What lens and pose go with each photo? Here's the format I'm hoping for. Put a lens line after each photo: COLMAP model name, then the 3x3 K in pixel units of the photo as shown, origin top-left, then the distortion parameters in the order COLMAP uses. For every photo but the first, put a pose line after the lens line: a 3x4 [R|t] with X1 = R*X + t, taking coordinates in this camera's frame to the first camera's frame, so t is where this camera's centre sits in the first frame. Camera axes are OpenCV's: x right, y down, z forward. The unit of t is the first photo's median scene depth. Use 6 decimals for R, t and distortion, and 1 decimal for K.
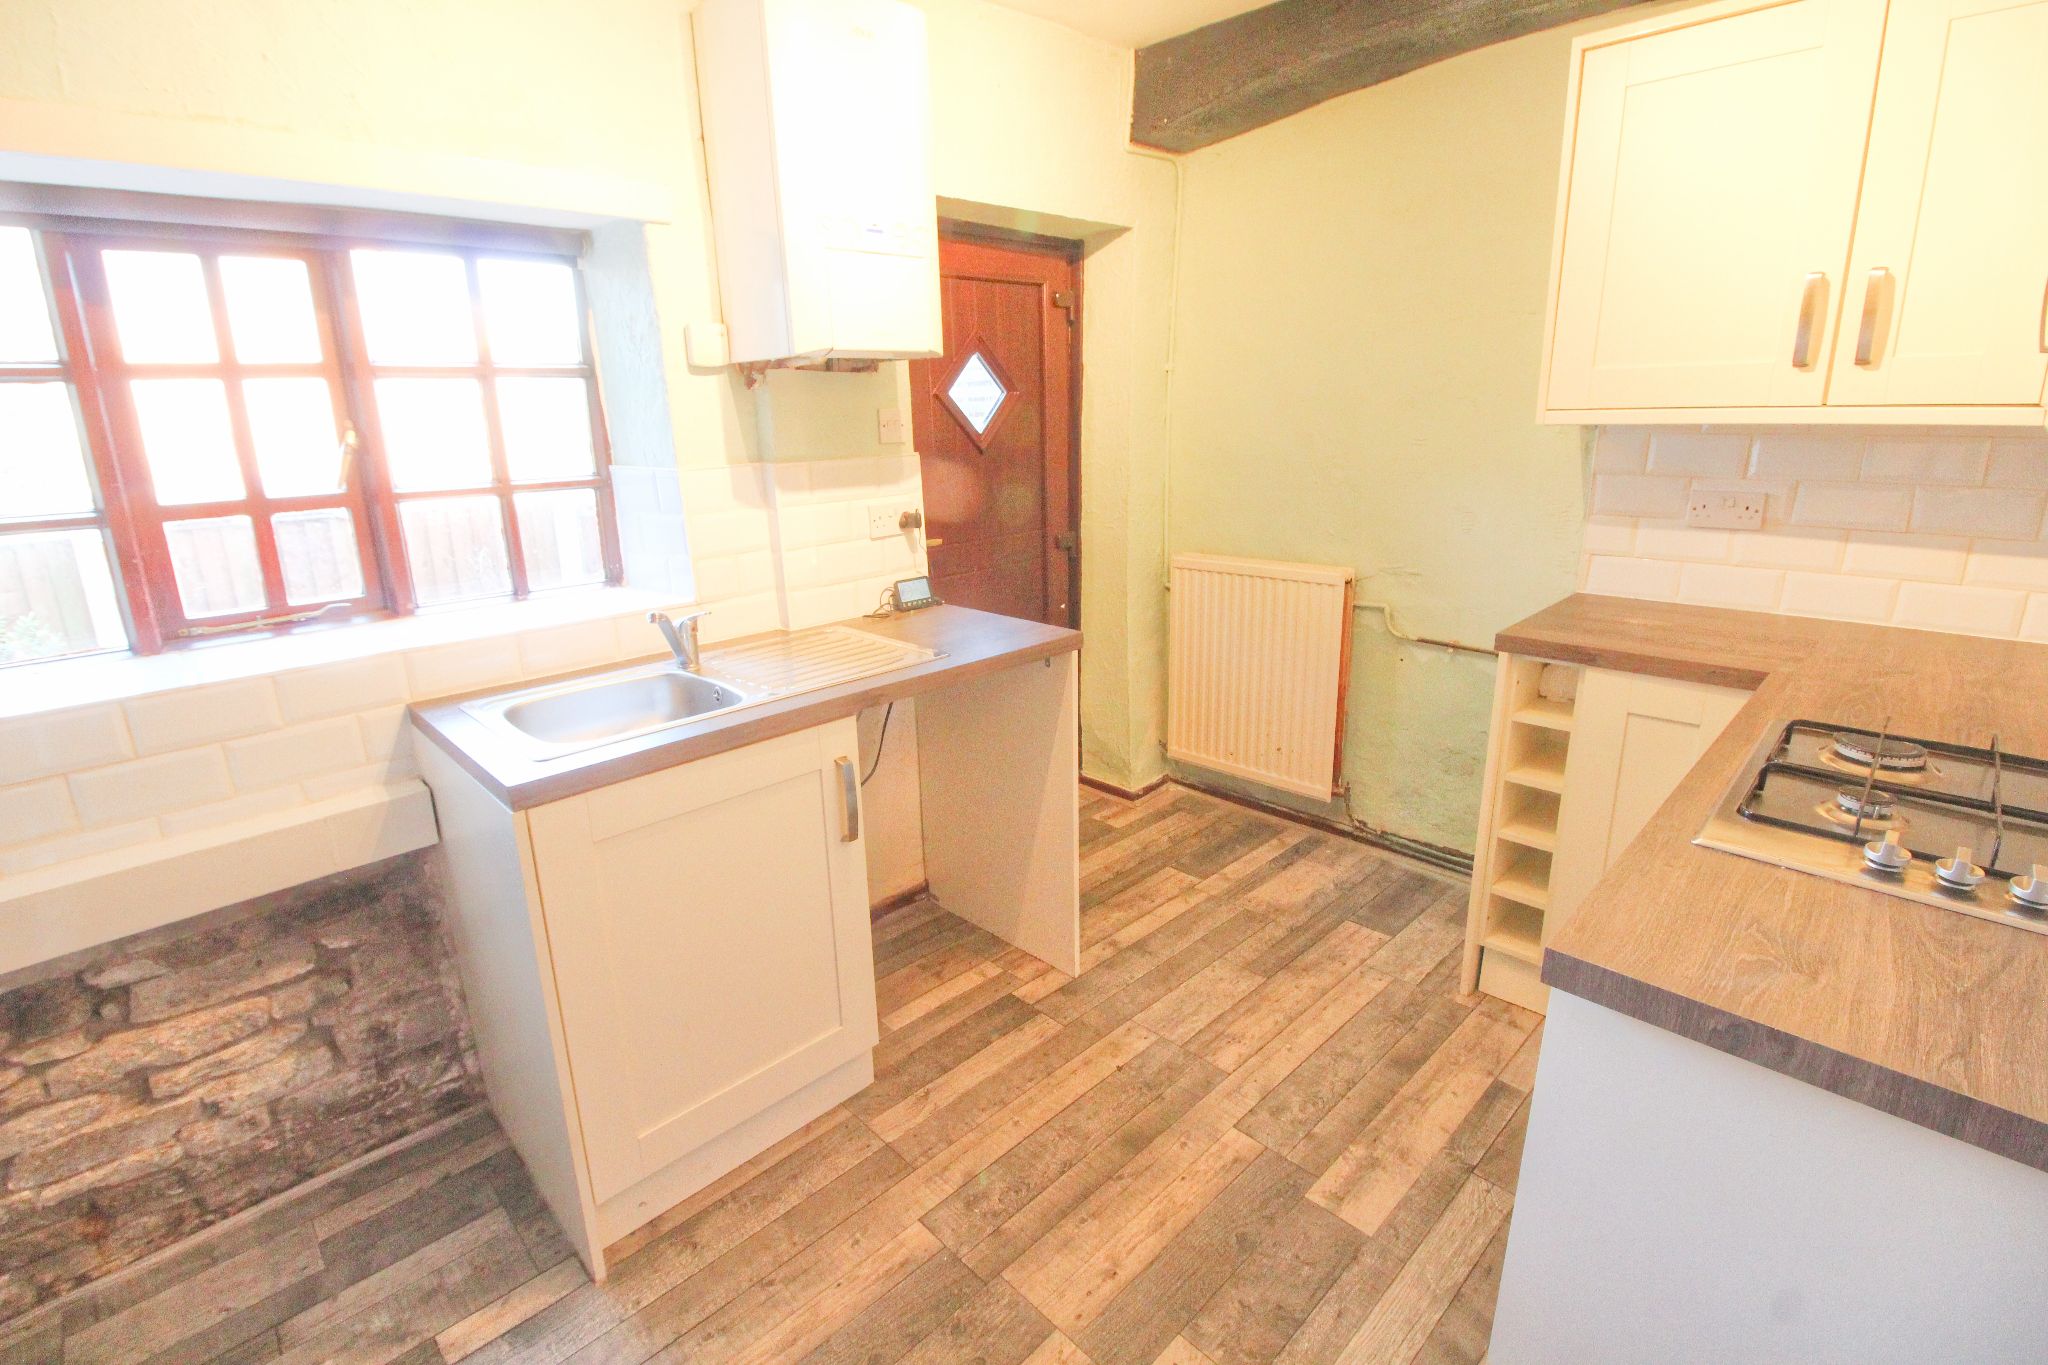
lens RADIAL K [[938.0, 0, 1006.6], [0, 938.0, 666.1], [0, 0, 1]] dist [-0.009635, -0.008425]
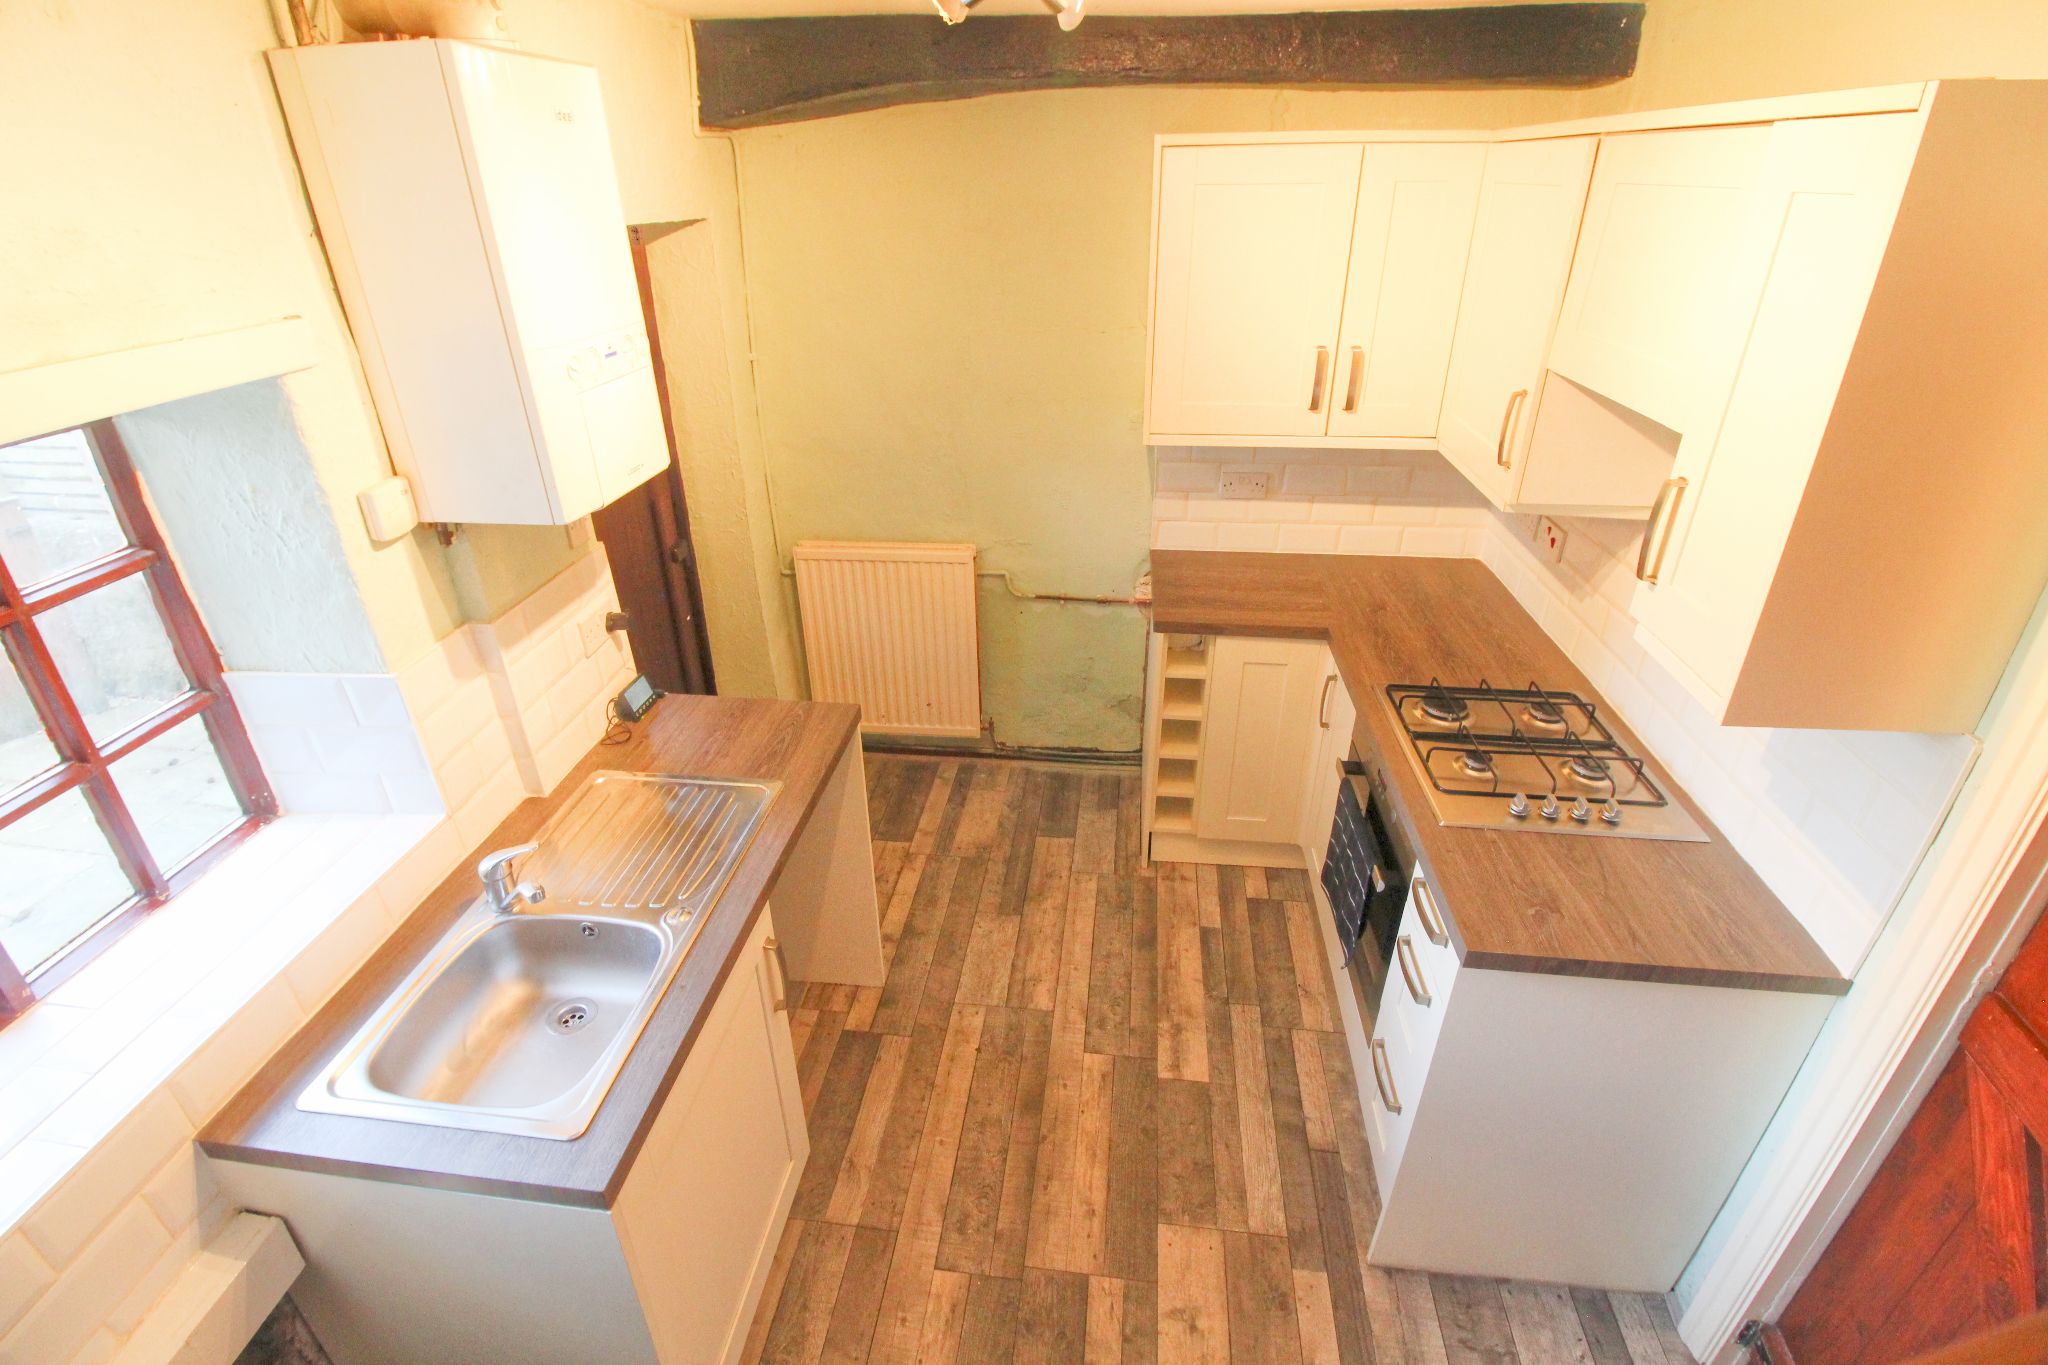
lens RADIAL K [[938.0, 0, 1015.8], [0, 938.0, 663.7], [0, 0, 1]] dist [-0.009635, -0.008425]
pose [[0.773903, -0.273263, 0.571316, -0.389844], [0.158491, 0.956981, 0.243038, -0.324088], [-0.613152, -0.097539, 0.783920, 0.083834]]
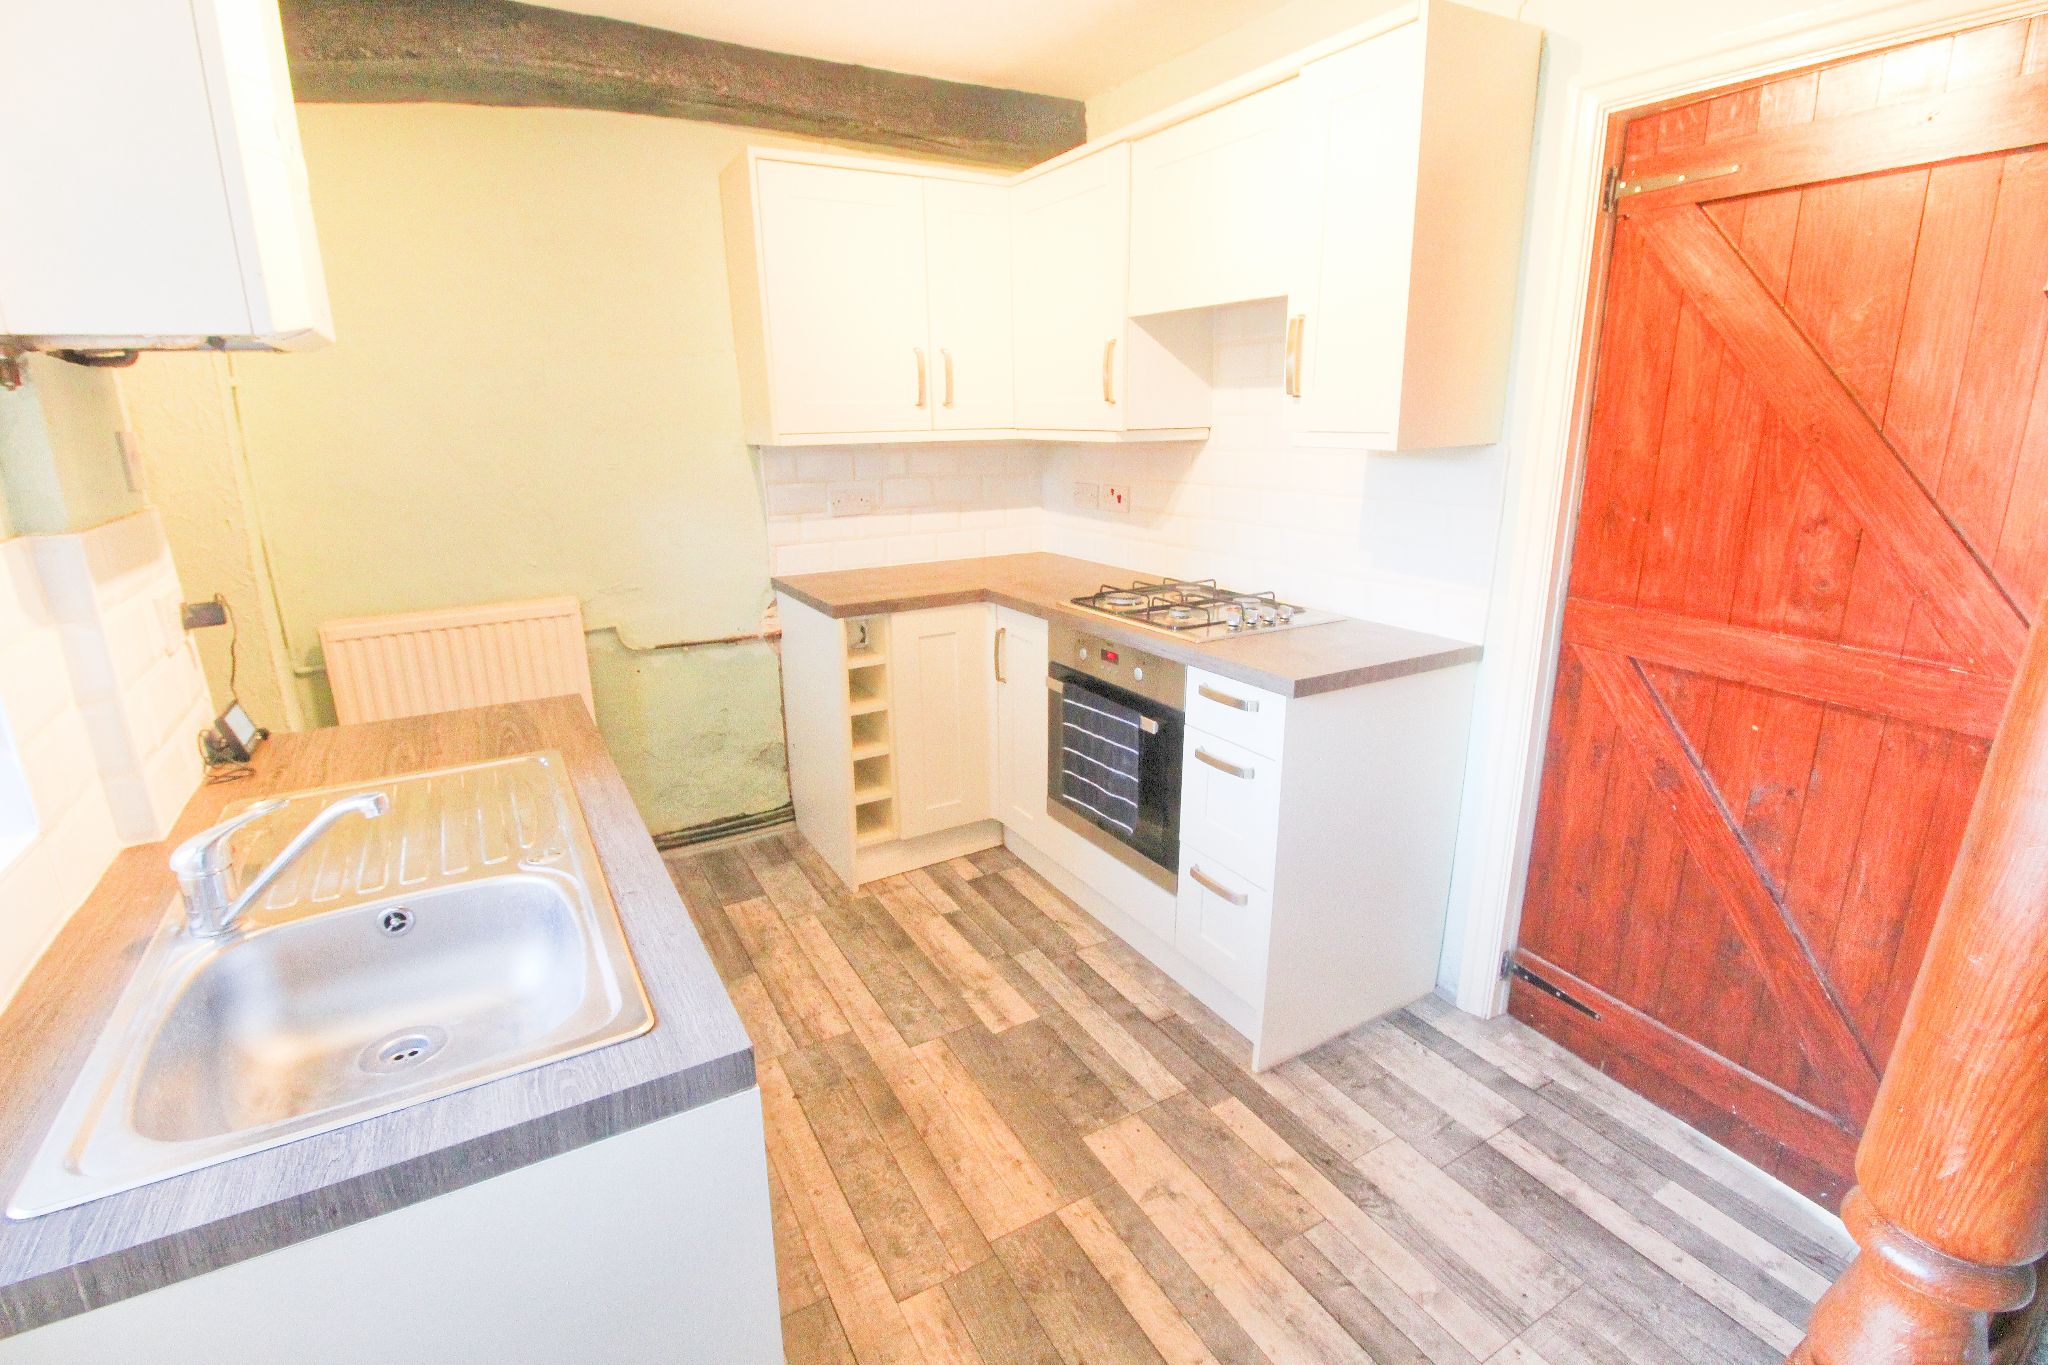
lens RADIAL K [[938.0, 0, 1011.2], [0, 938.0, 666.9], [0, 0, 1]] dist [-0.009635, -0.008425]
pose [[0.241500, -0.228281, 0.943168, -0.648604], [0.264333, 0.950658, 0.162410, -0.098761], [-0.933705, 0.210089, 0.289927, 0.411243]]
